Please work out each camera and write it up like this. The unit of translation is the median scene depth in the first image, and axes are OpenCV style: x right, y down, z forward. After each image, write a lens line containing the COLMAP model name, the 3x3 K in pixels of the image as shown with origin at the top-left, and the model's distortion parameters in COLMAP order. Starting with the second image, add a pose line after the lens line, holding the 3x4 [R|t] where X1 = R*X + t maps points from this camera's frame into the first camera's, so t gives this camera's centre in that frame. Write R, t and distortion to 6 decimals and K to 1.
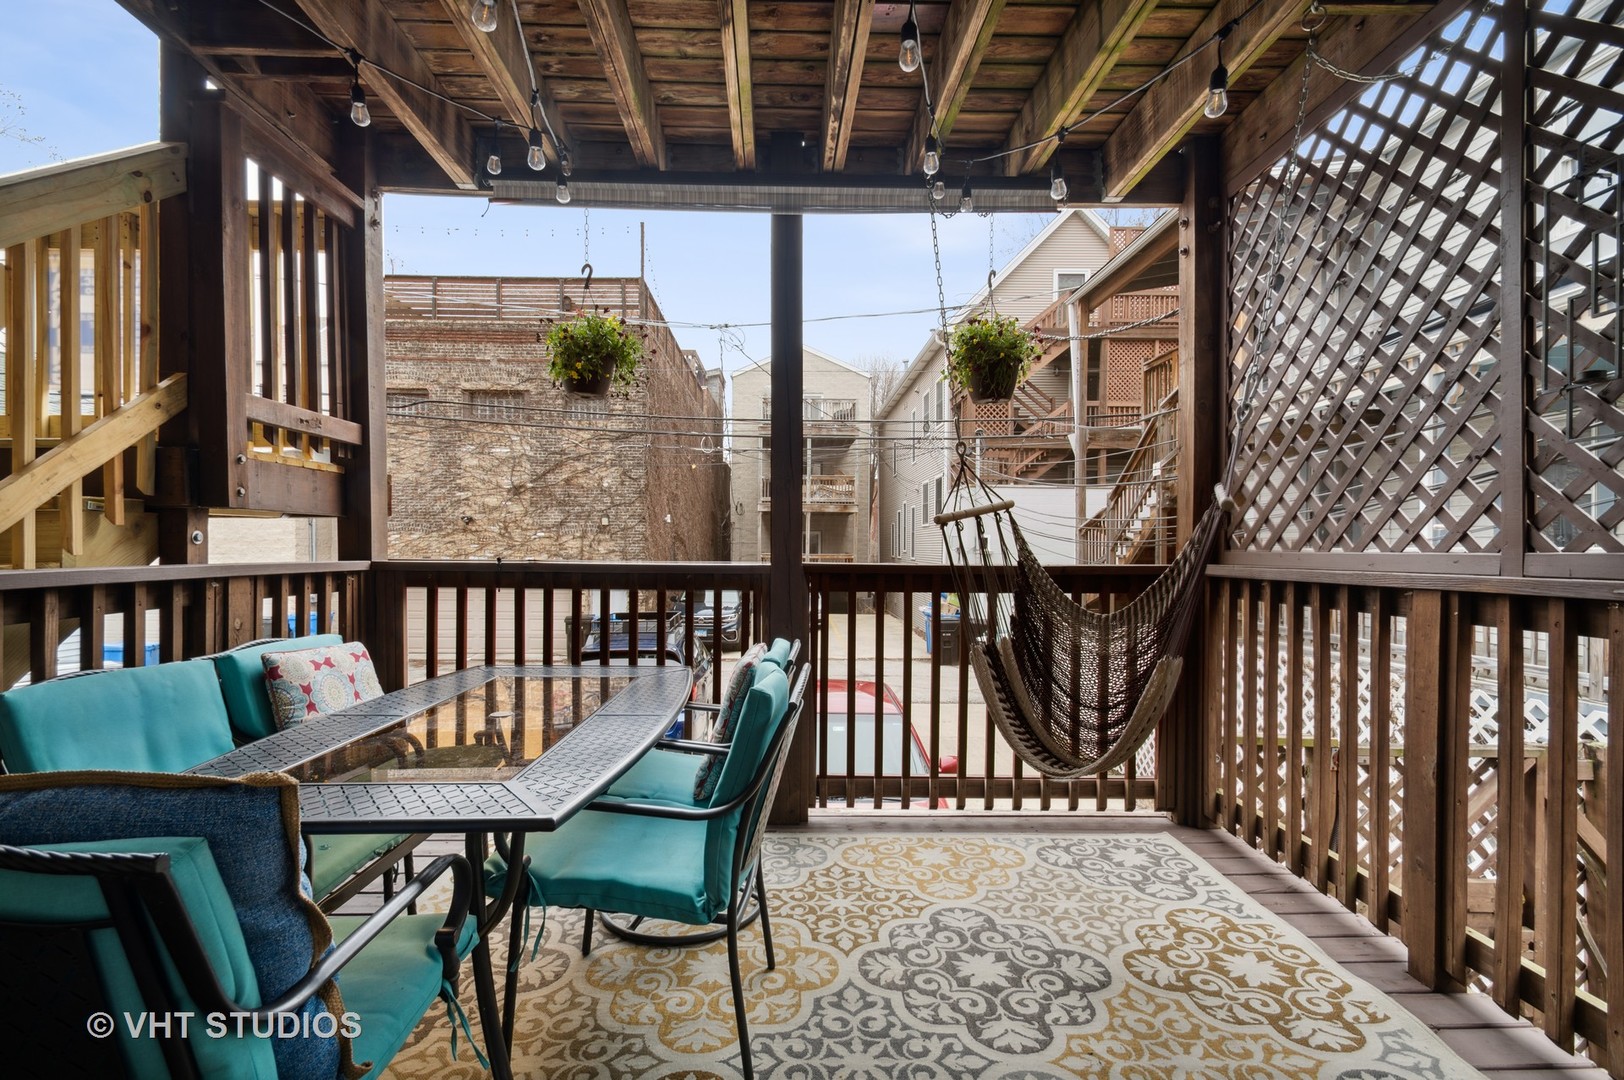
lens RADIAL K [[707.5, 0, 794.7], [0, 707.5, 548.0], [0, 0, 1]] dist [0.032445, -0.016116]
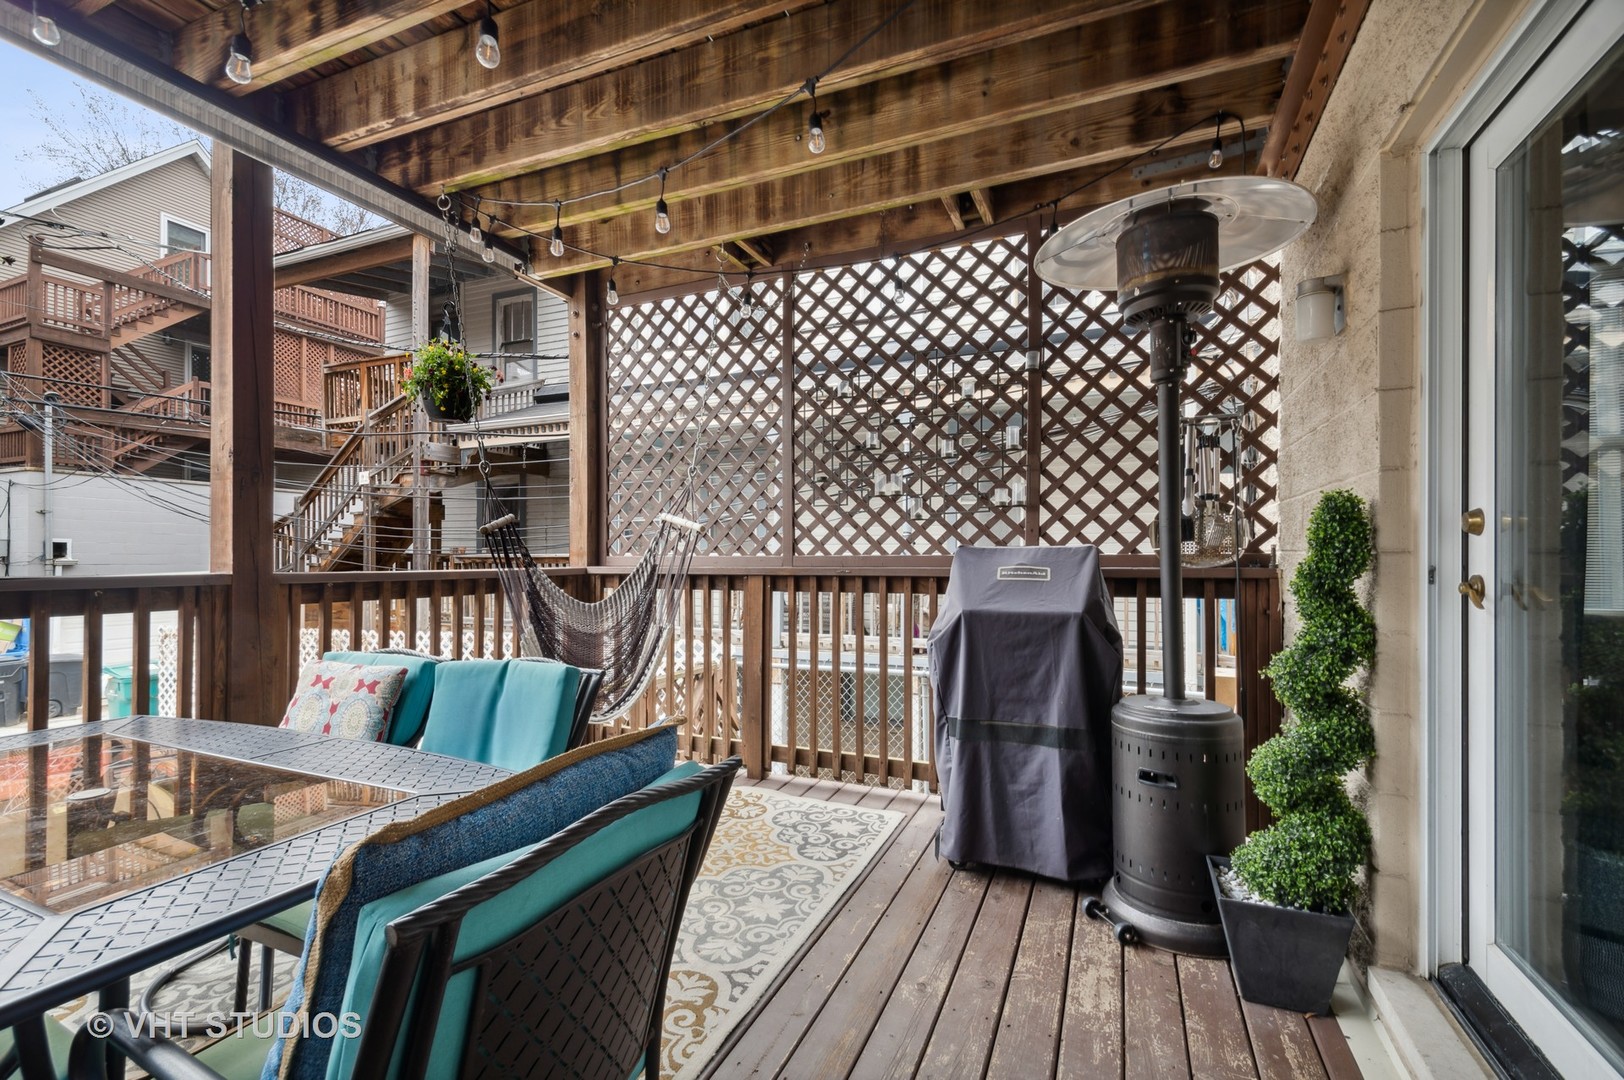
lens RADIAL K [[707.5, 0, 794.7], [0, 707.5, 548.0], [0, 0, 1]] dist [0.032445, -0.016116]
pose [[0.413622, 0.005322, 0.910433, -0.159838], [0.004937, 0.999955, -0.008088, 0.000328], [-0.910435, 0.007840, 0.413577, 0.022562]]
